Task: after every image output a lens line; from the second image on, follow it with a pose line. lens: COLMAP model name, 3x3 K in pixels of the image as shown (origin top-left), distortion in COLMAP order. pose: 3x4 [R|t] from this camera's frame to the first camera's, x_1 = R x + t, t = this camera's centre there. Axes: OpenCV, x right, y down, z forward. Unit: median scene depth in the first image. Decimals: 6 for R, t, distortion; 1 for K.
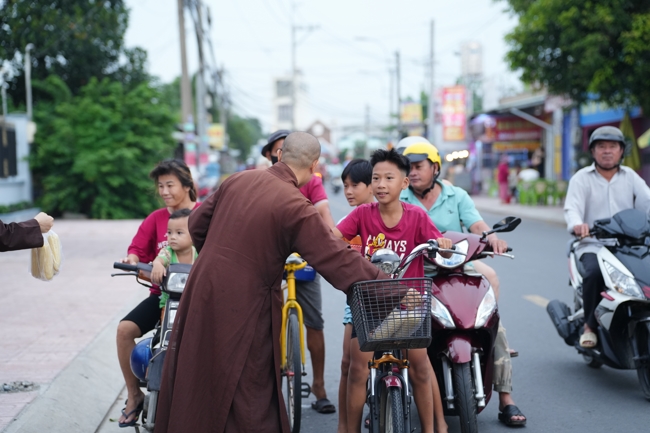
lens RADIAL K [[1393.8, 0, 320.1], [0, 1393.8, 211.8], [0, 0, 1]] dist [0.682952, 0.000000]
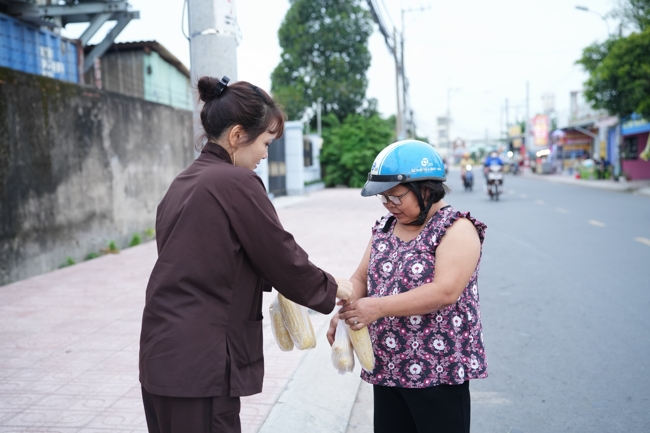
lens RADIAL K [[676.5, 0, 325.8], [0, 676.5, 210.4], [0, 0, 1]] dist [0.030332, 0.000000]
pose [[0.981933, 0.002789, -0.189206, -0.020255], [0.004538, 0.999257, 0.038283, -0.000017], [0.189172, -0.038450, 0.981191, 0.100253]]
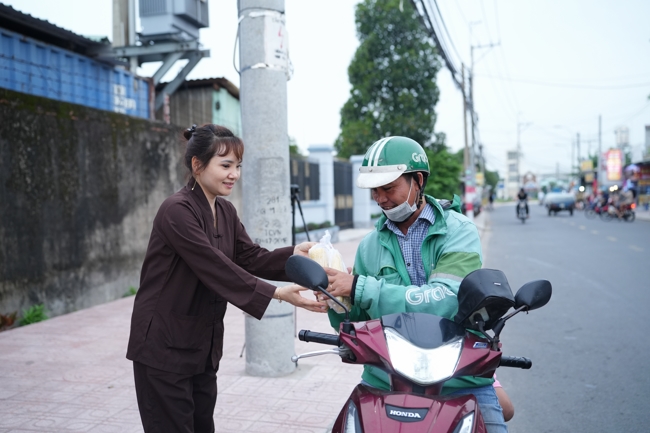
lens RADIAL K [[659.2, 0, 323.8], [0, 659.2, 210.0], [0, 0, 1]] dist [0.000439, 0.000000]
pose [[0.955440, 0.005197, -0.295140, -0.017639], [-0.008183, 0.999927, -0.008881, -0.001118], [0.295073, 0.010901, 0.955413, 0.110774]]
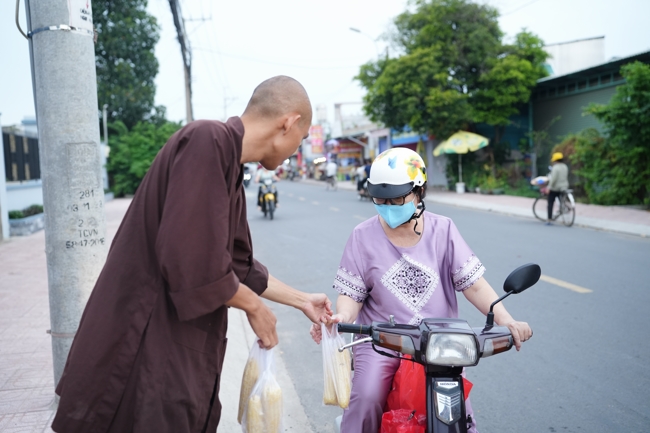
lens RADIAL K [[650.0, 0, 322.6], [0, 650.0, 214.5], [0, 0, 1]] dist [-0.007144, 0.000000]
pose [[0.989527, -0.025192, 0.142135, -0.045863], [0.019171, 0.998866, 0.043572, -0.005106], [-0.143072, -0.040391, 0.988888, 0.123213]]
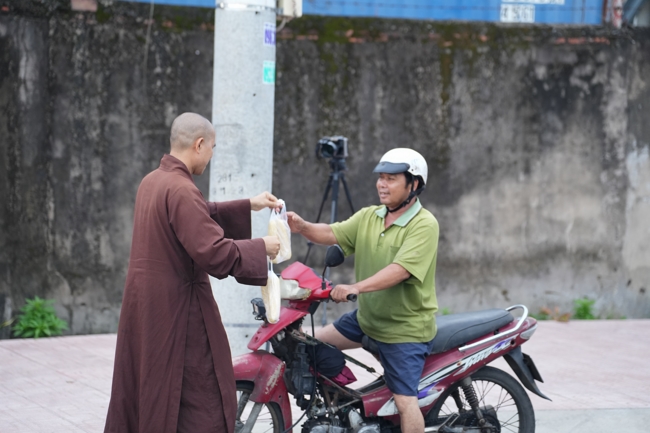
lens RADIAL K [[1850.6, 0, 323.3], [0, 1850.6, 215.2], [0, 0, 1]] dist [0.969862, 0.000000]
pose [[0.358140, 0.062305, -0.931587, 0.239746], [-0.057700, 0.997341, 0.044521, -0.013560], [0.931883, 0.037807, 0.360782, 0.145680]]
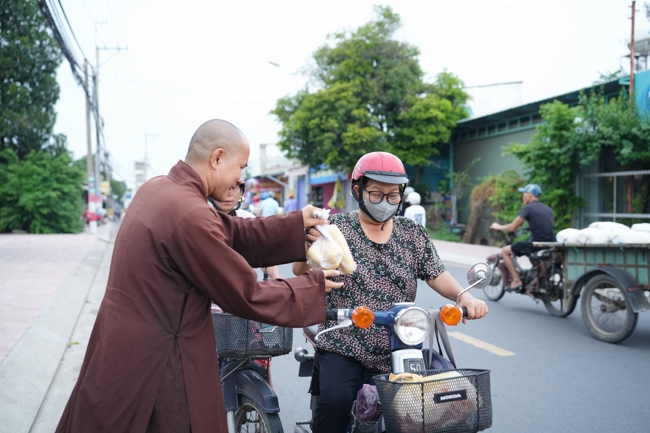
lens RADIAL K [[650.0, 0, 324.6], [0, 650.0, 212.3], [0, 0, 1]] dist [-0.007144, 0.000000]
pose [[0.967218, 0.008043, 0.253819, -0.019214], [-0.001934, 0.999703, -0.024308, -0.001903], [-0.253939, 0.023021, 0.966946, 0.169582]]
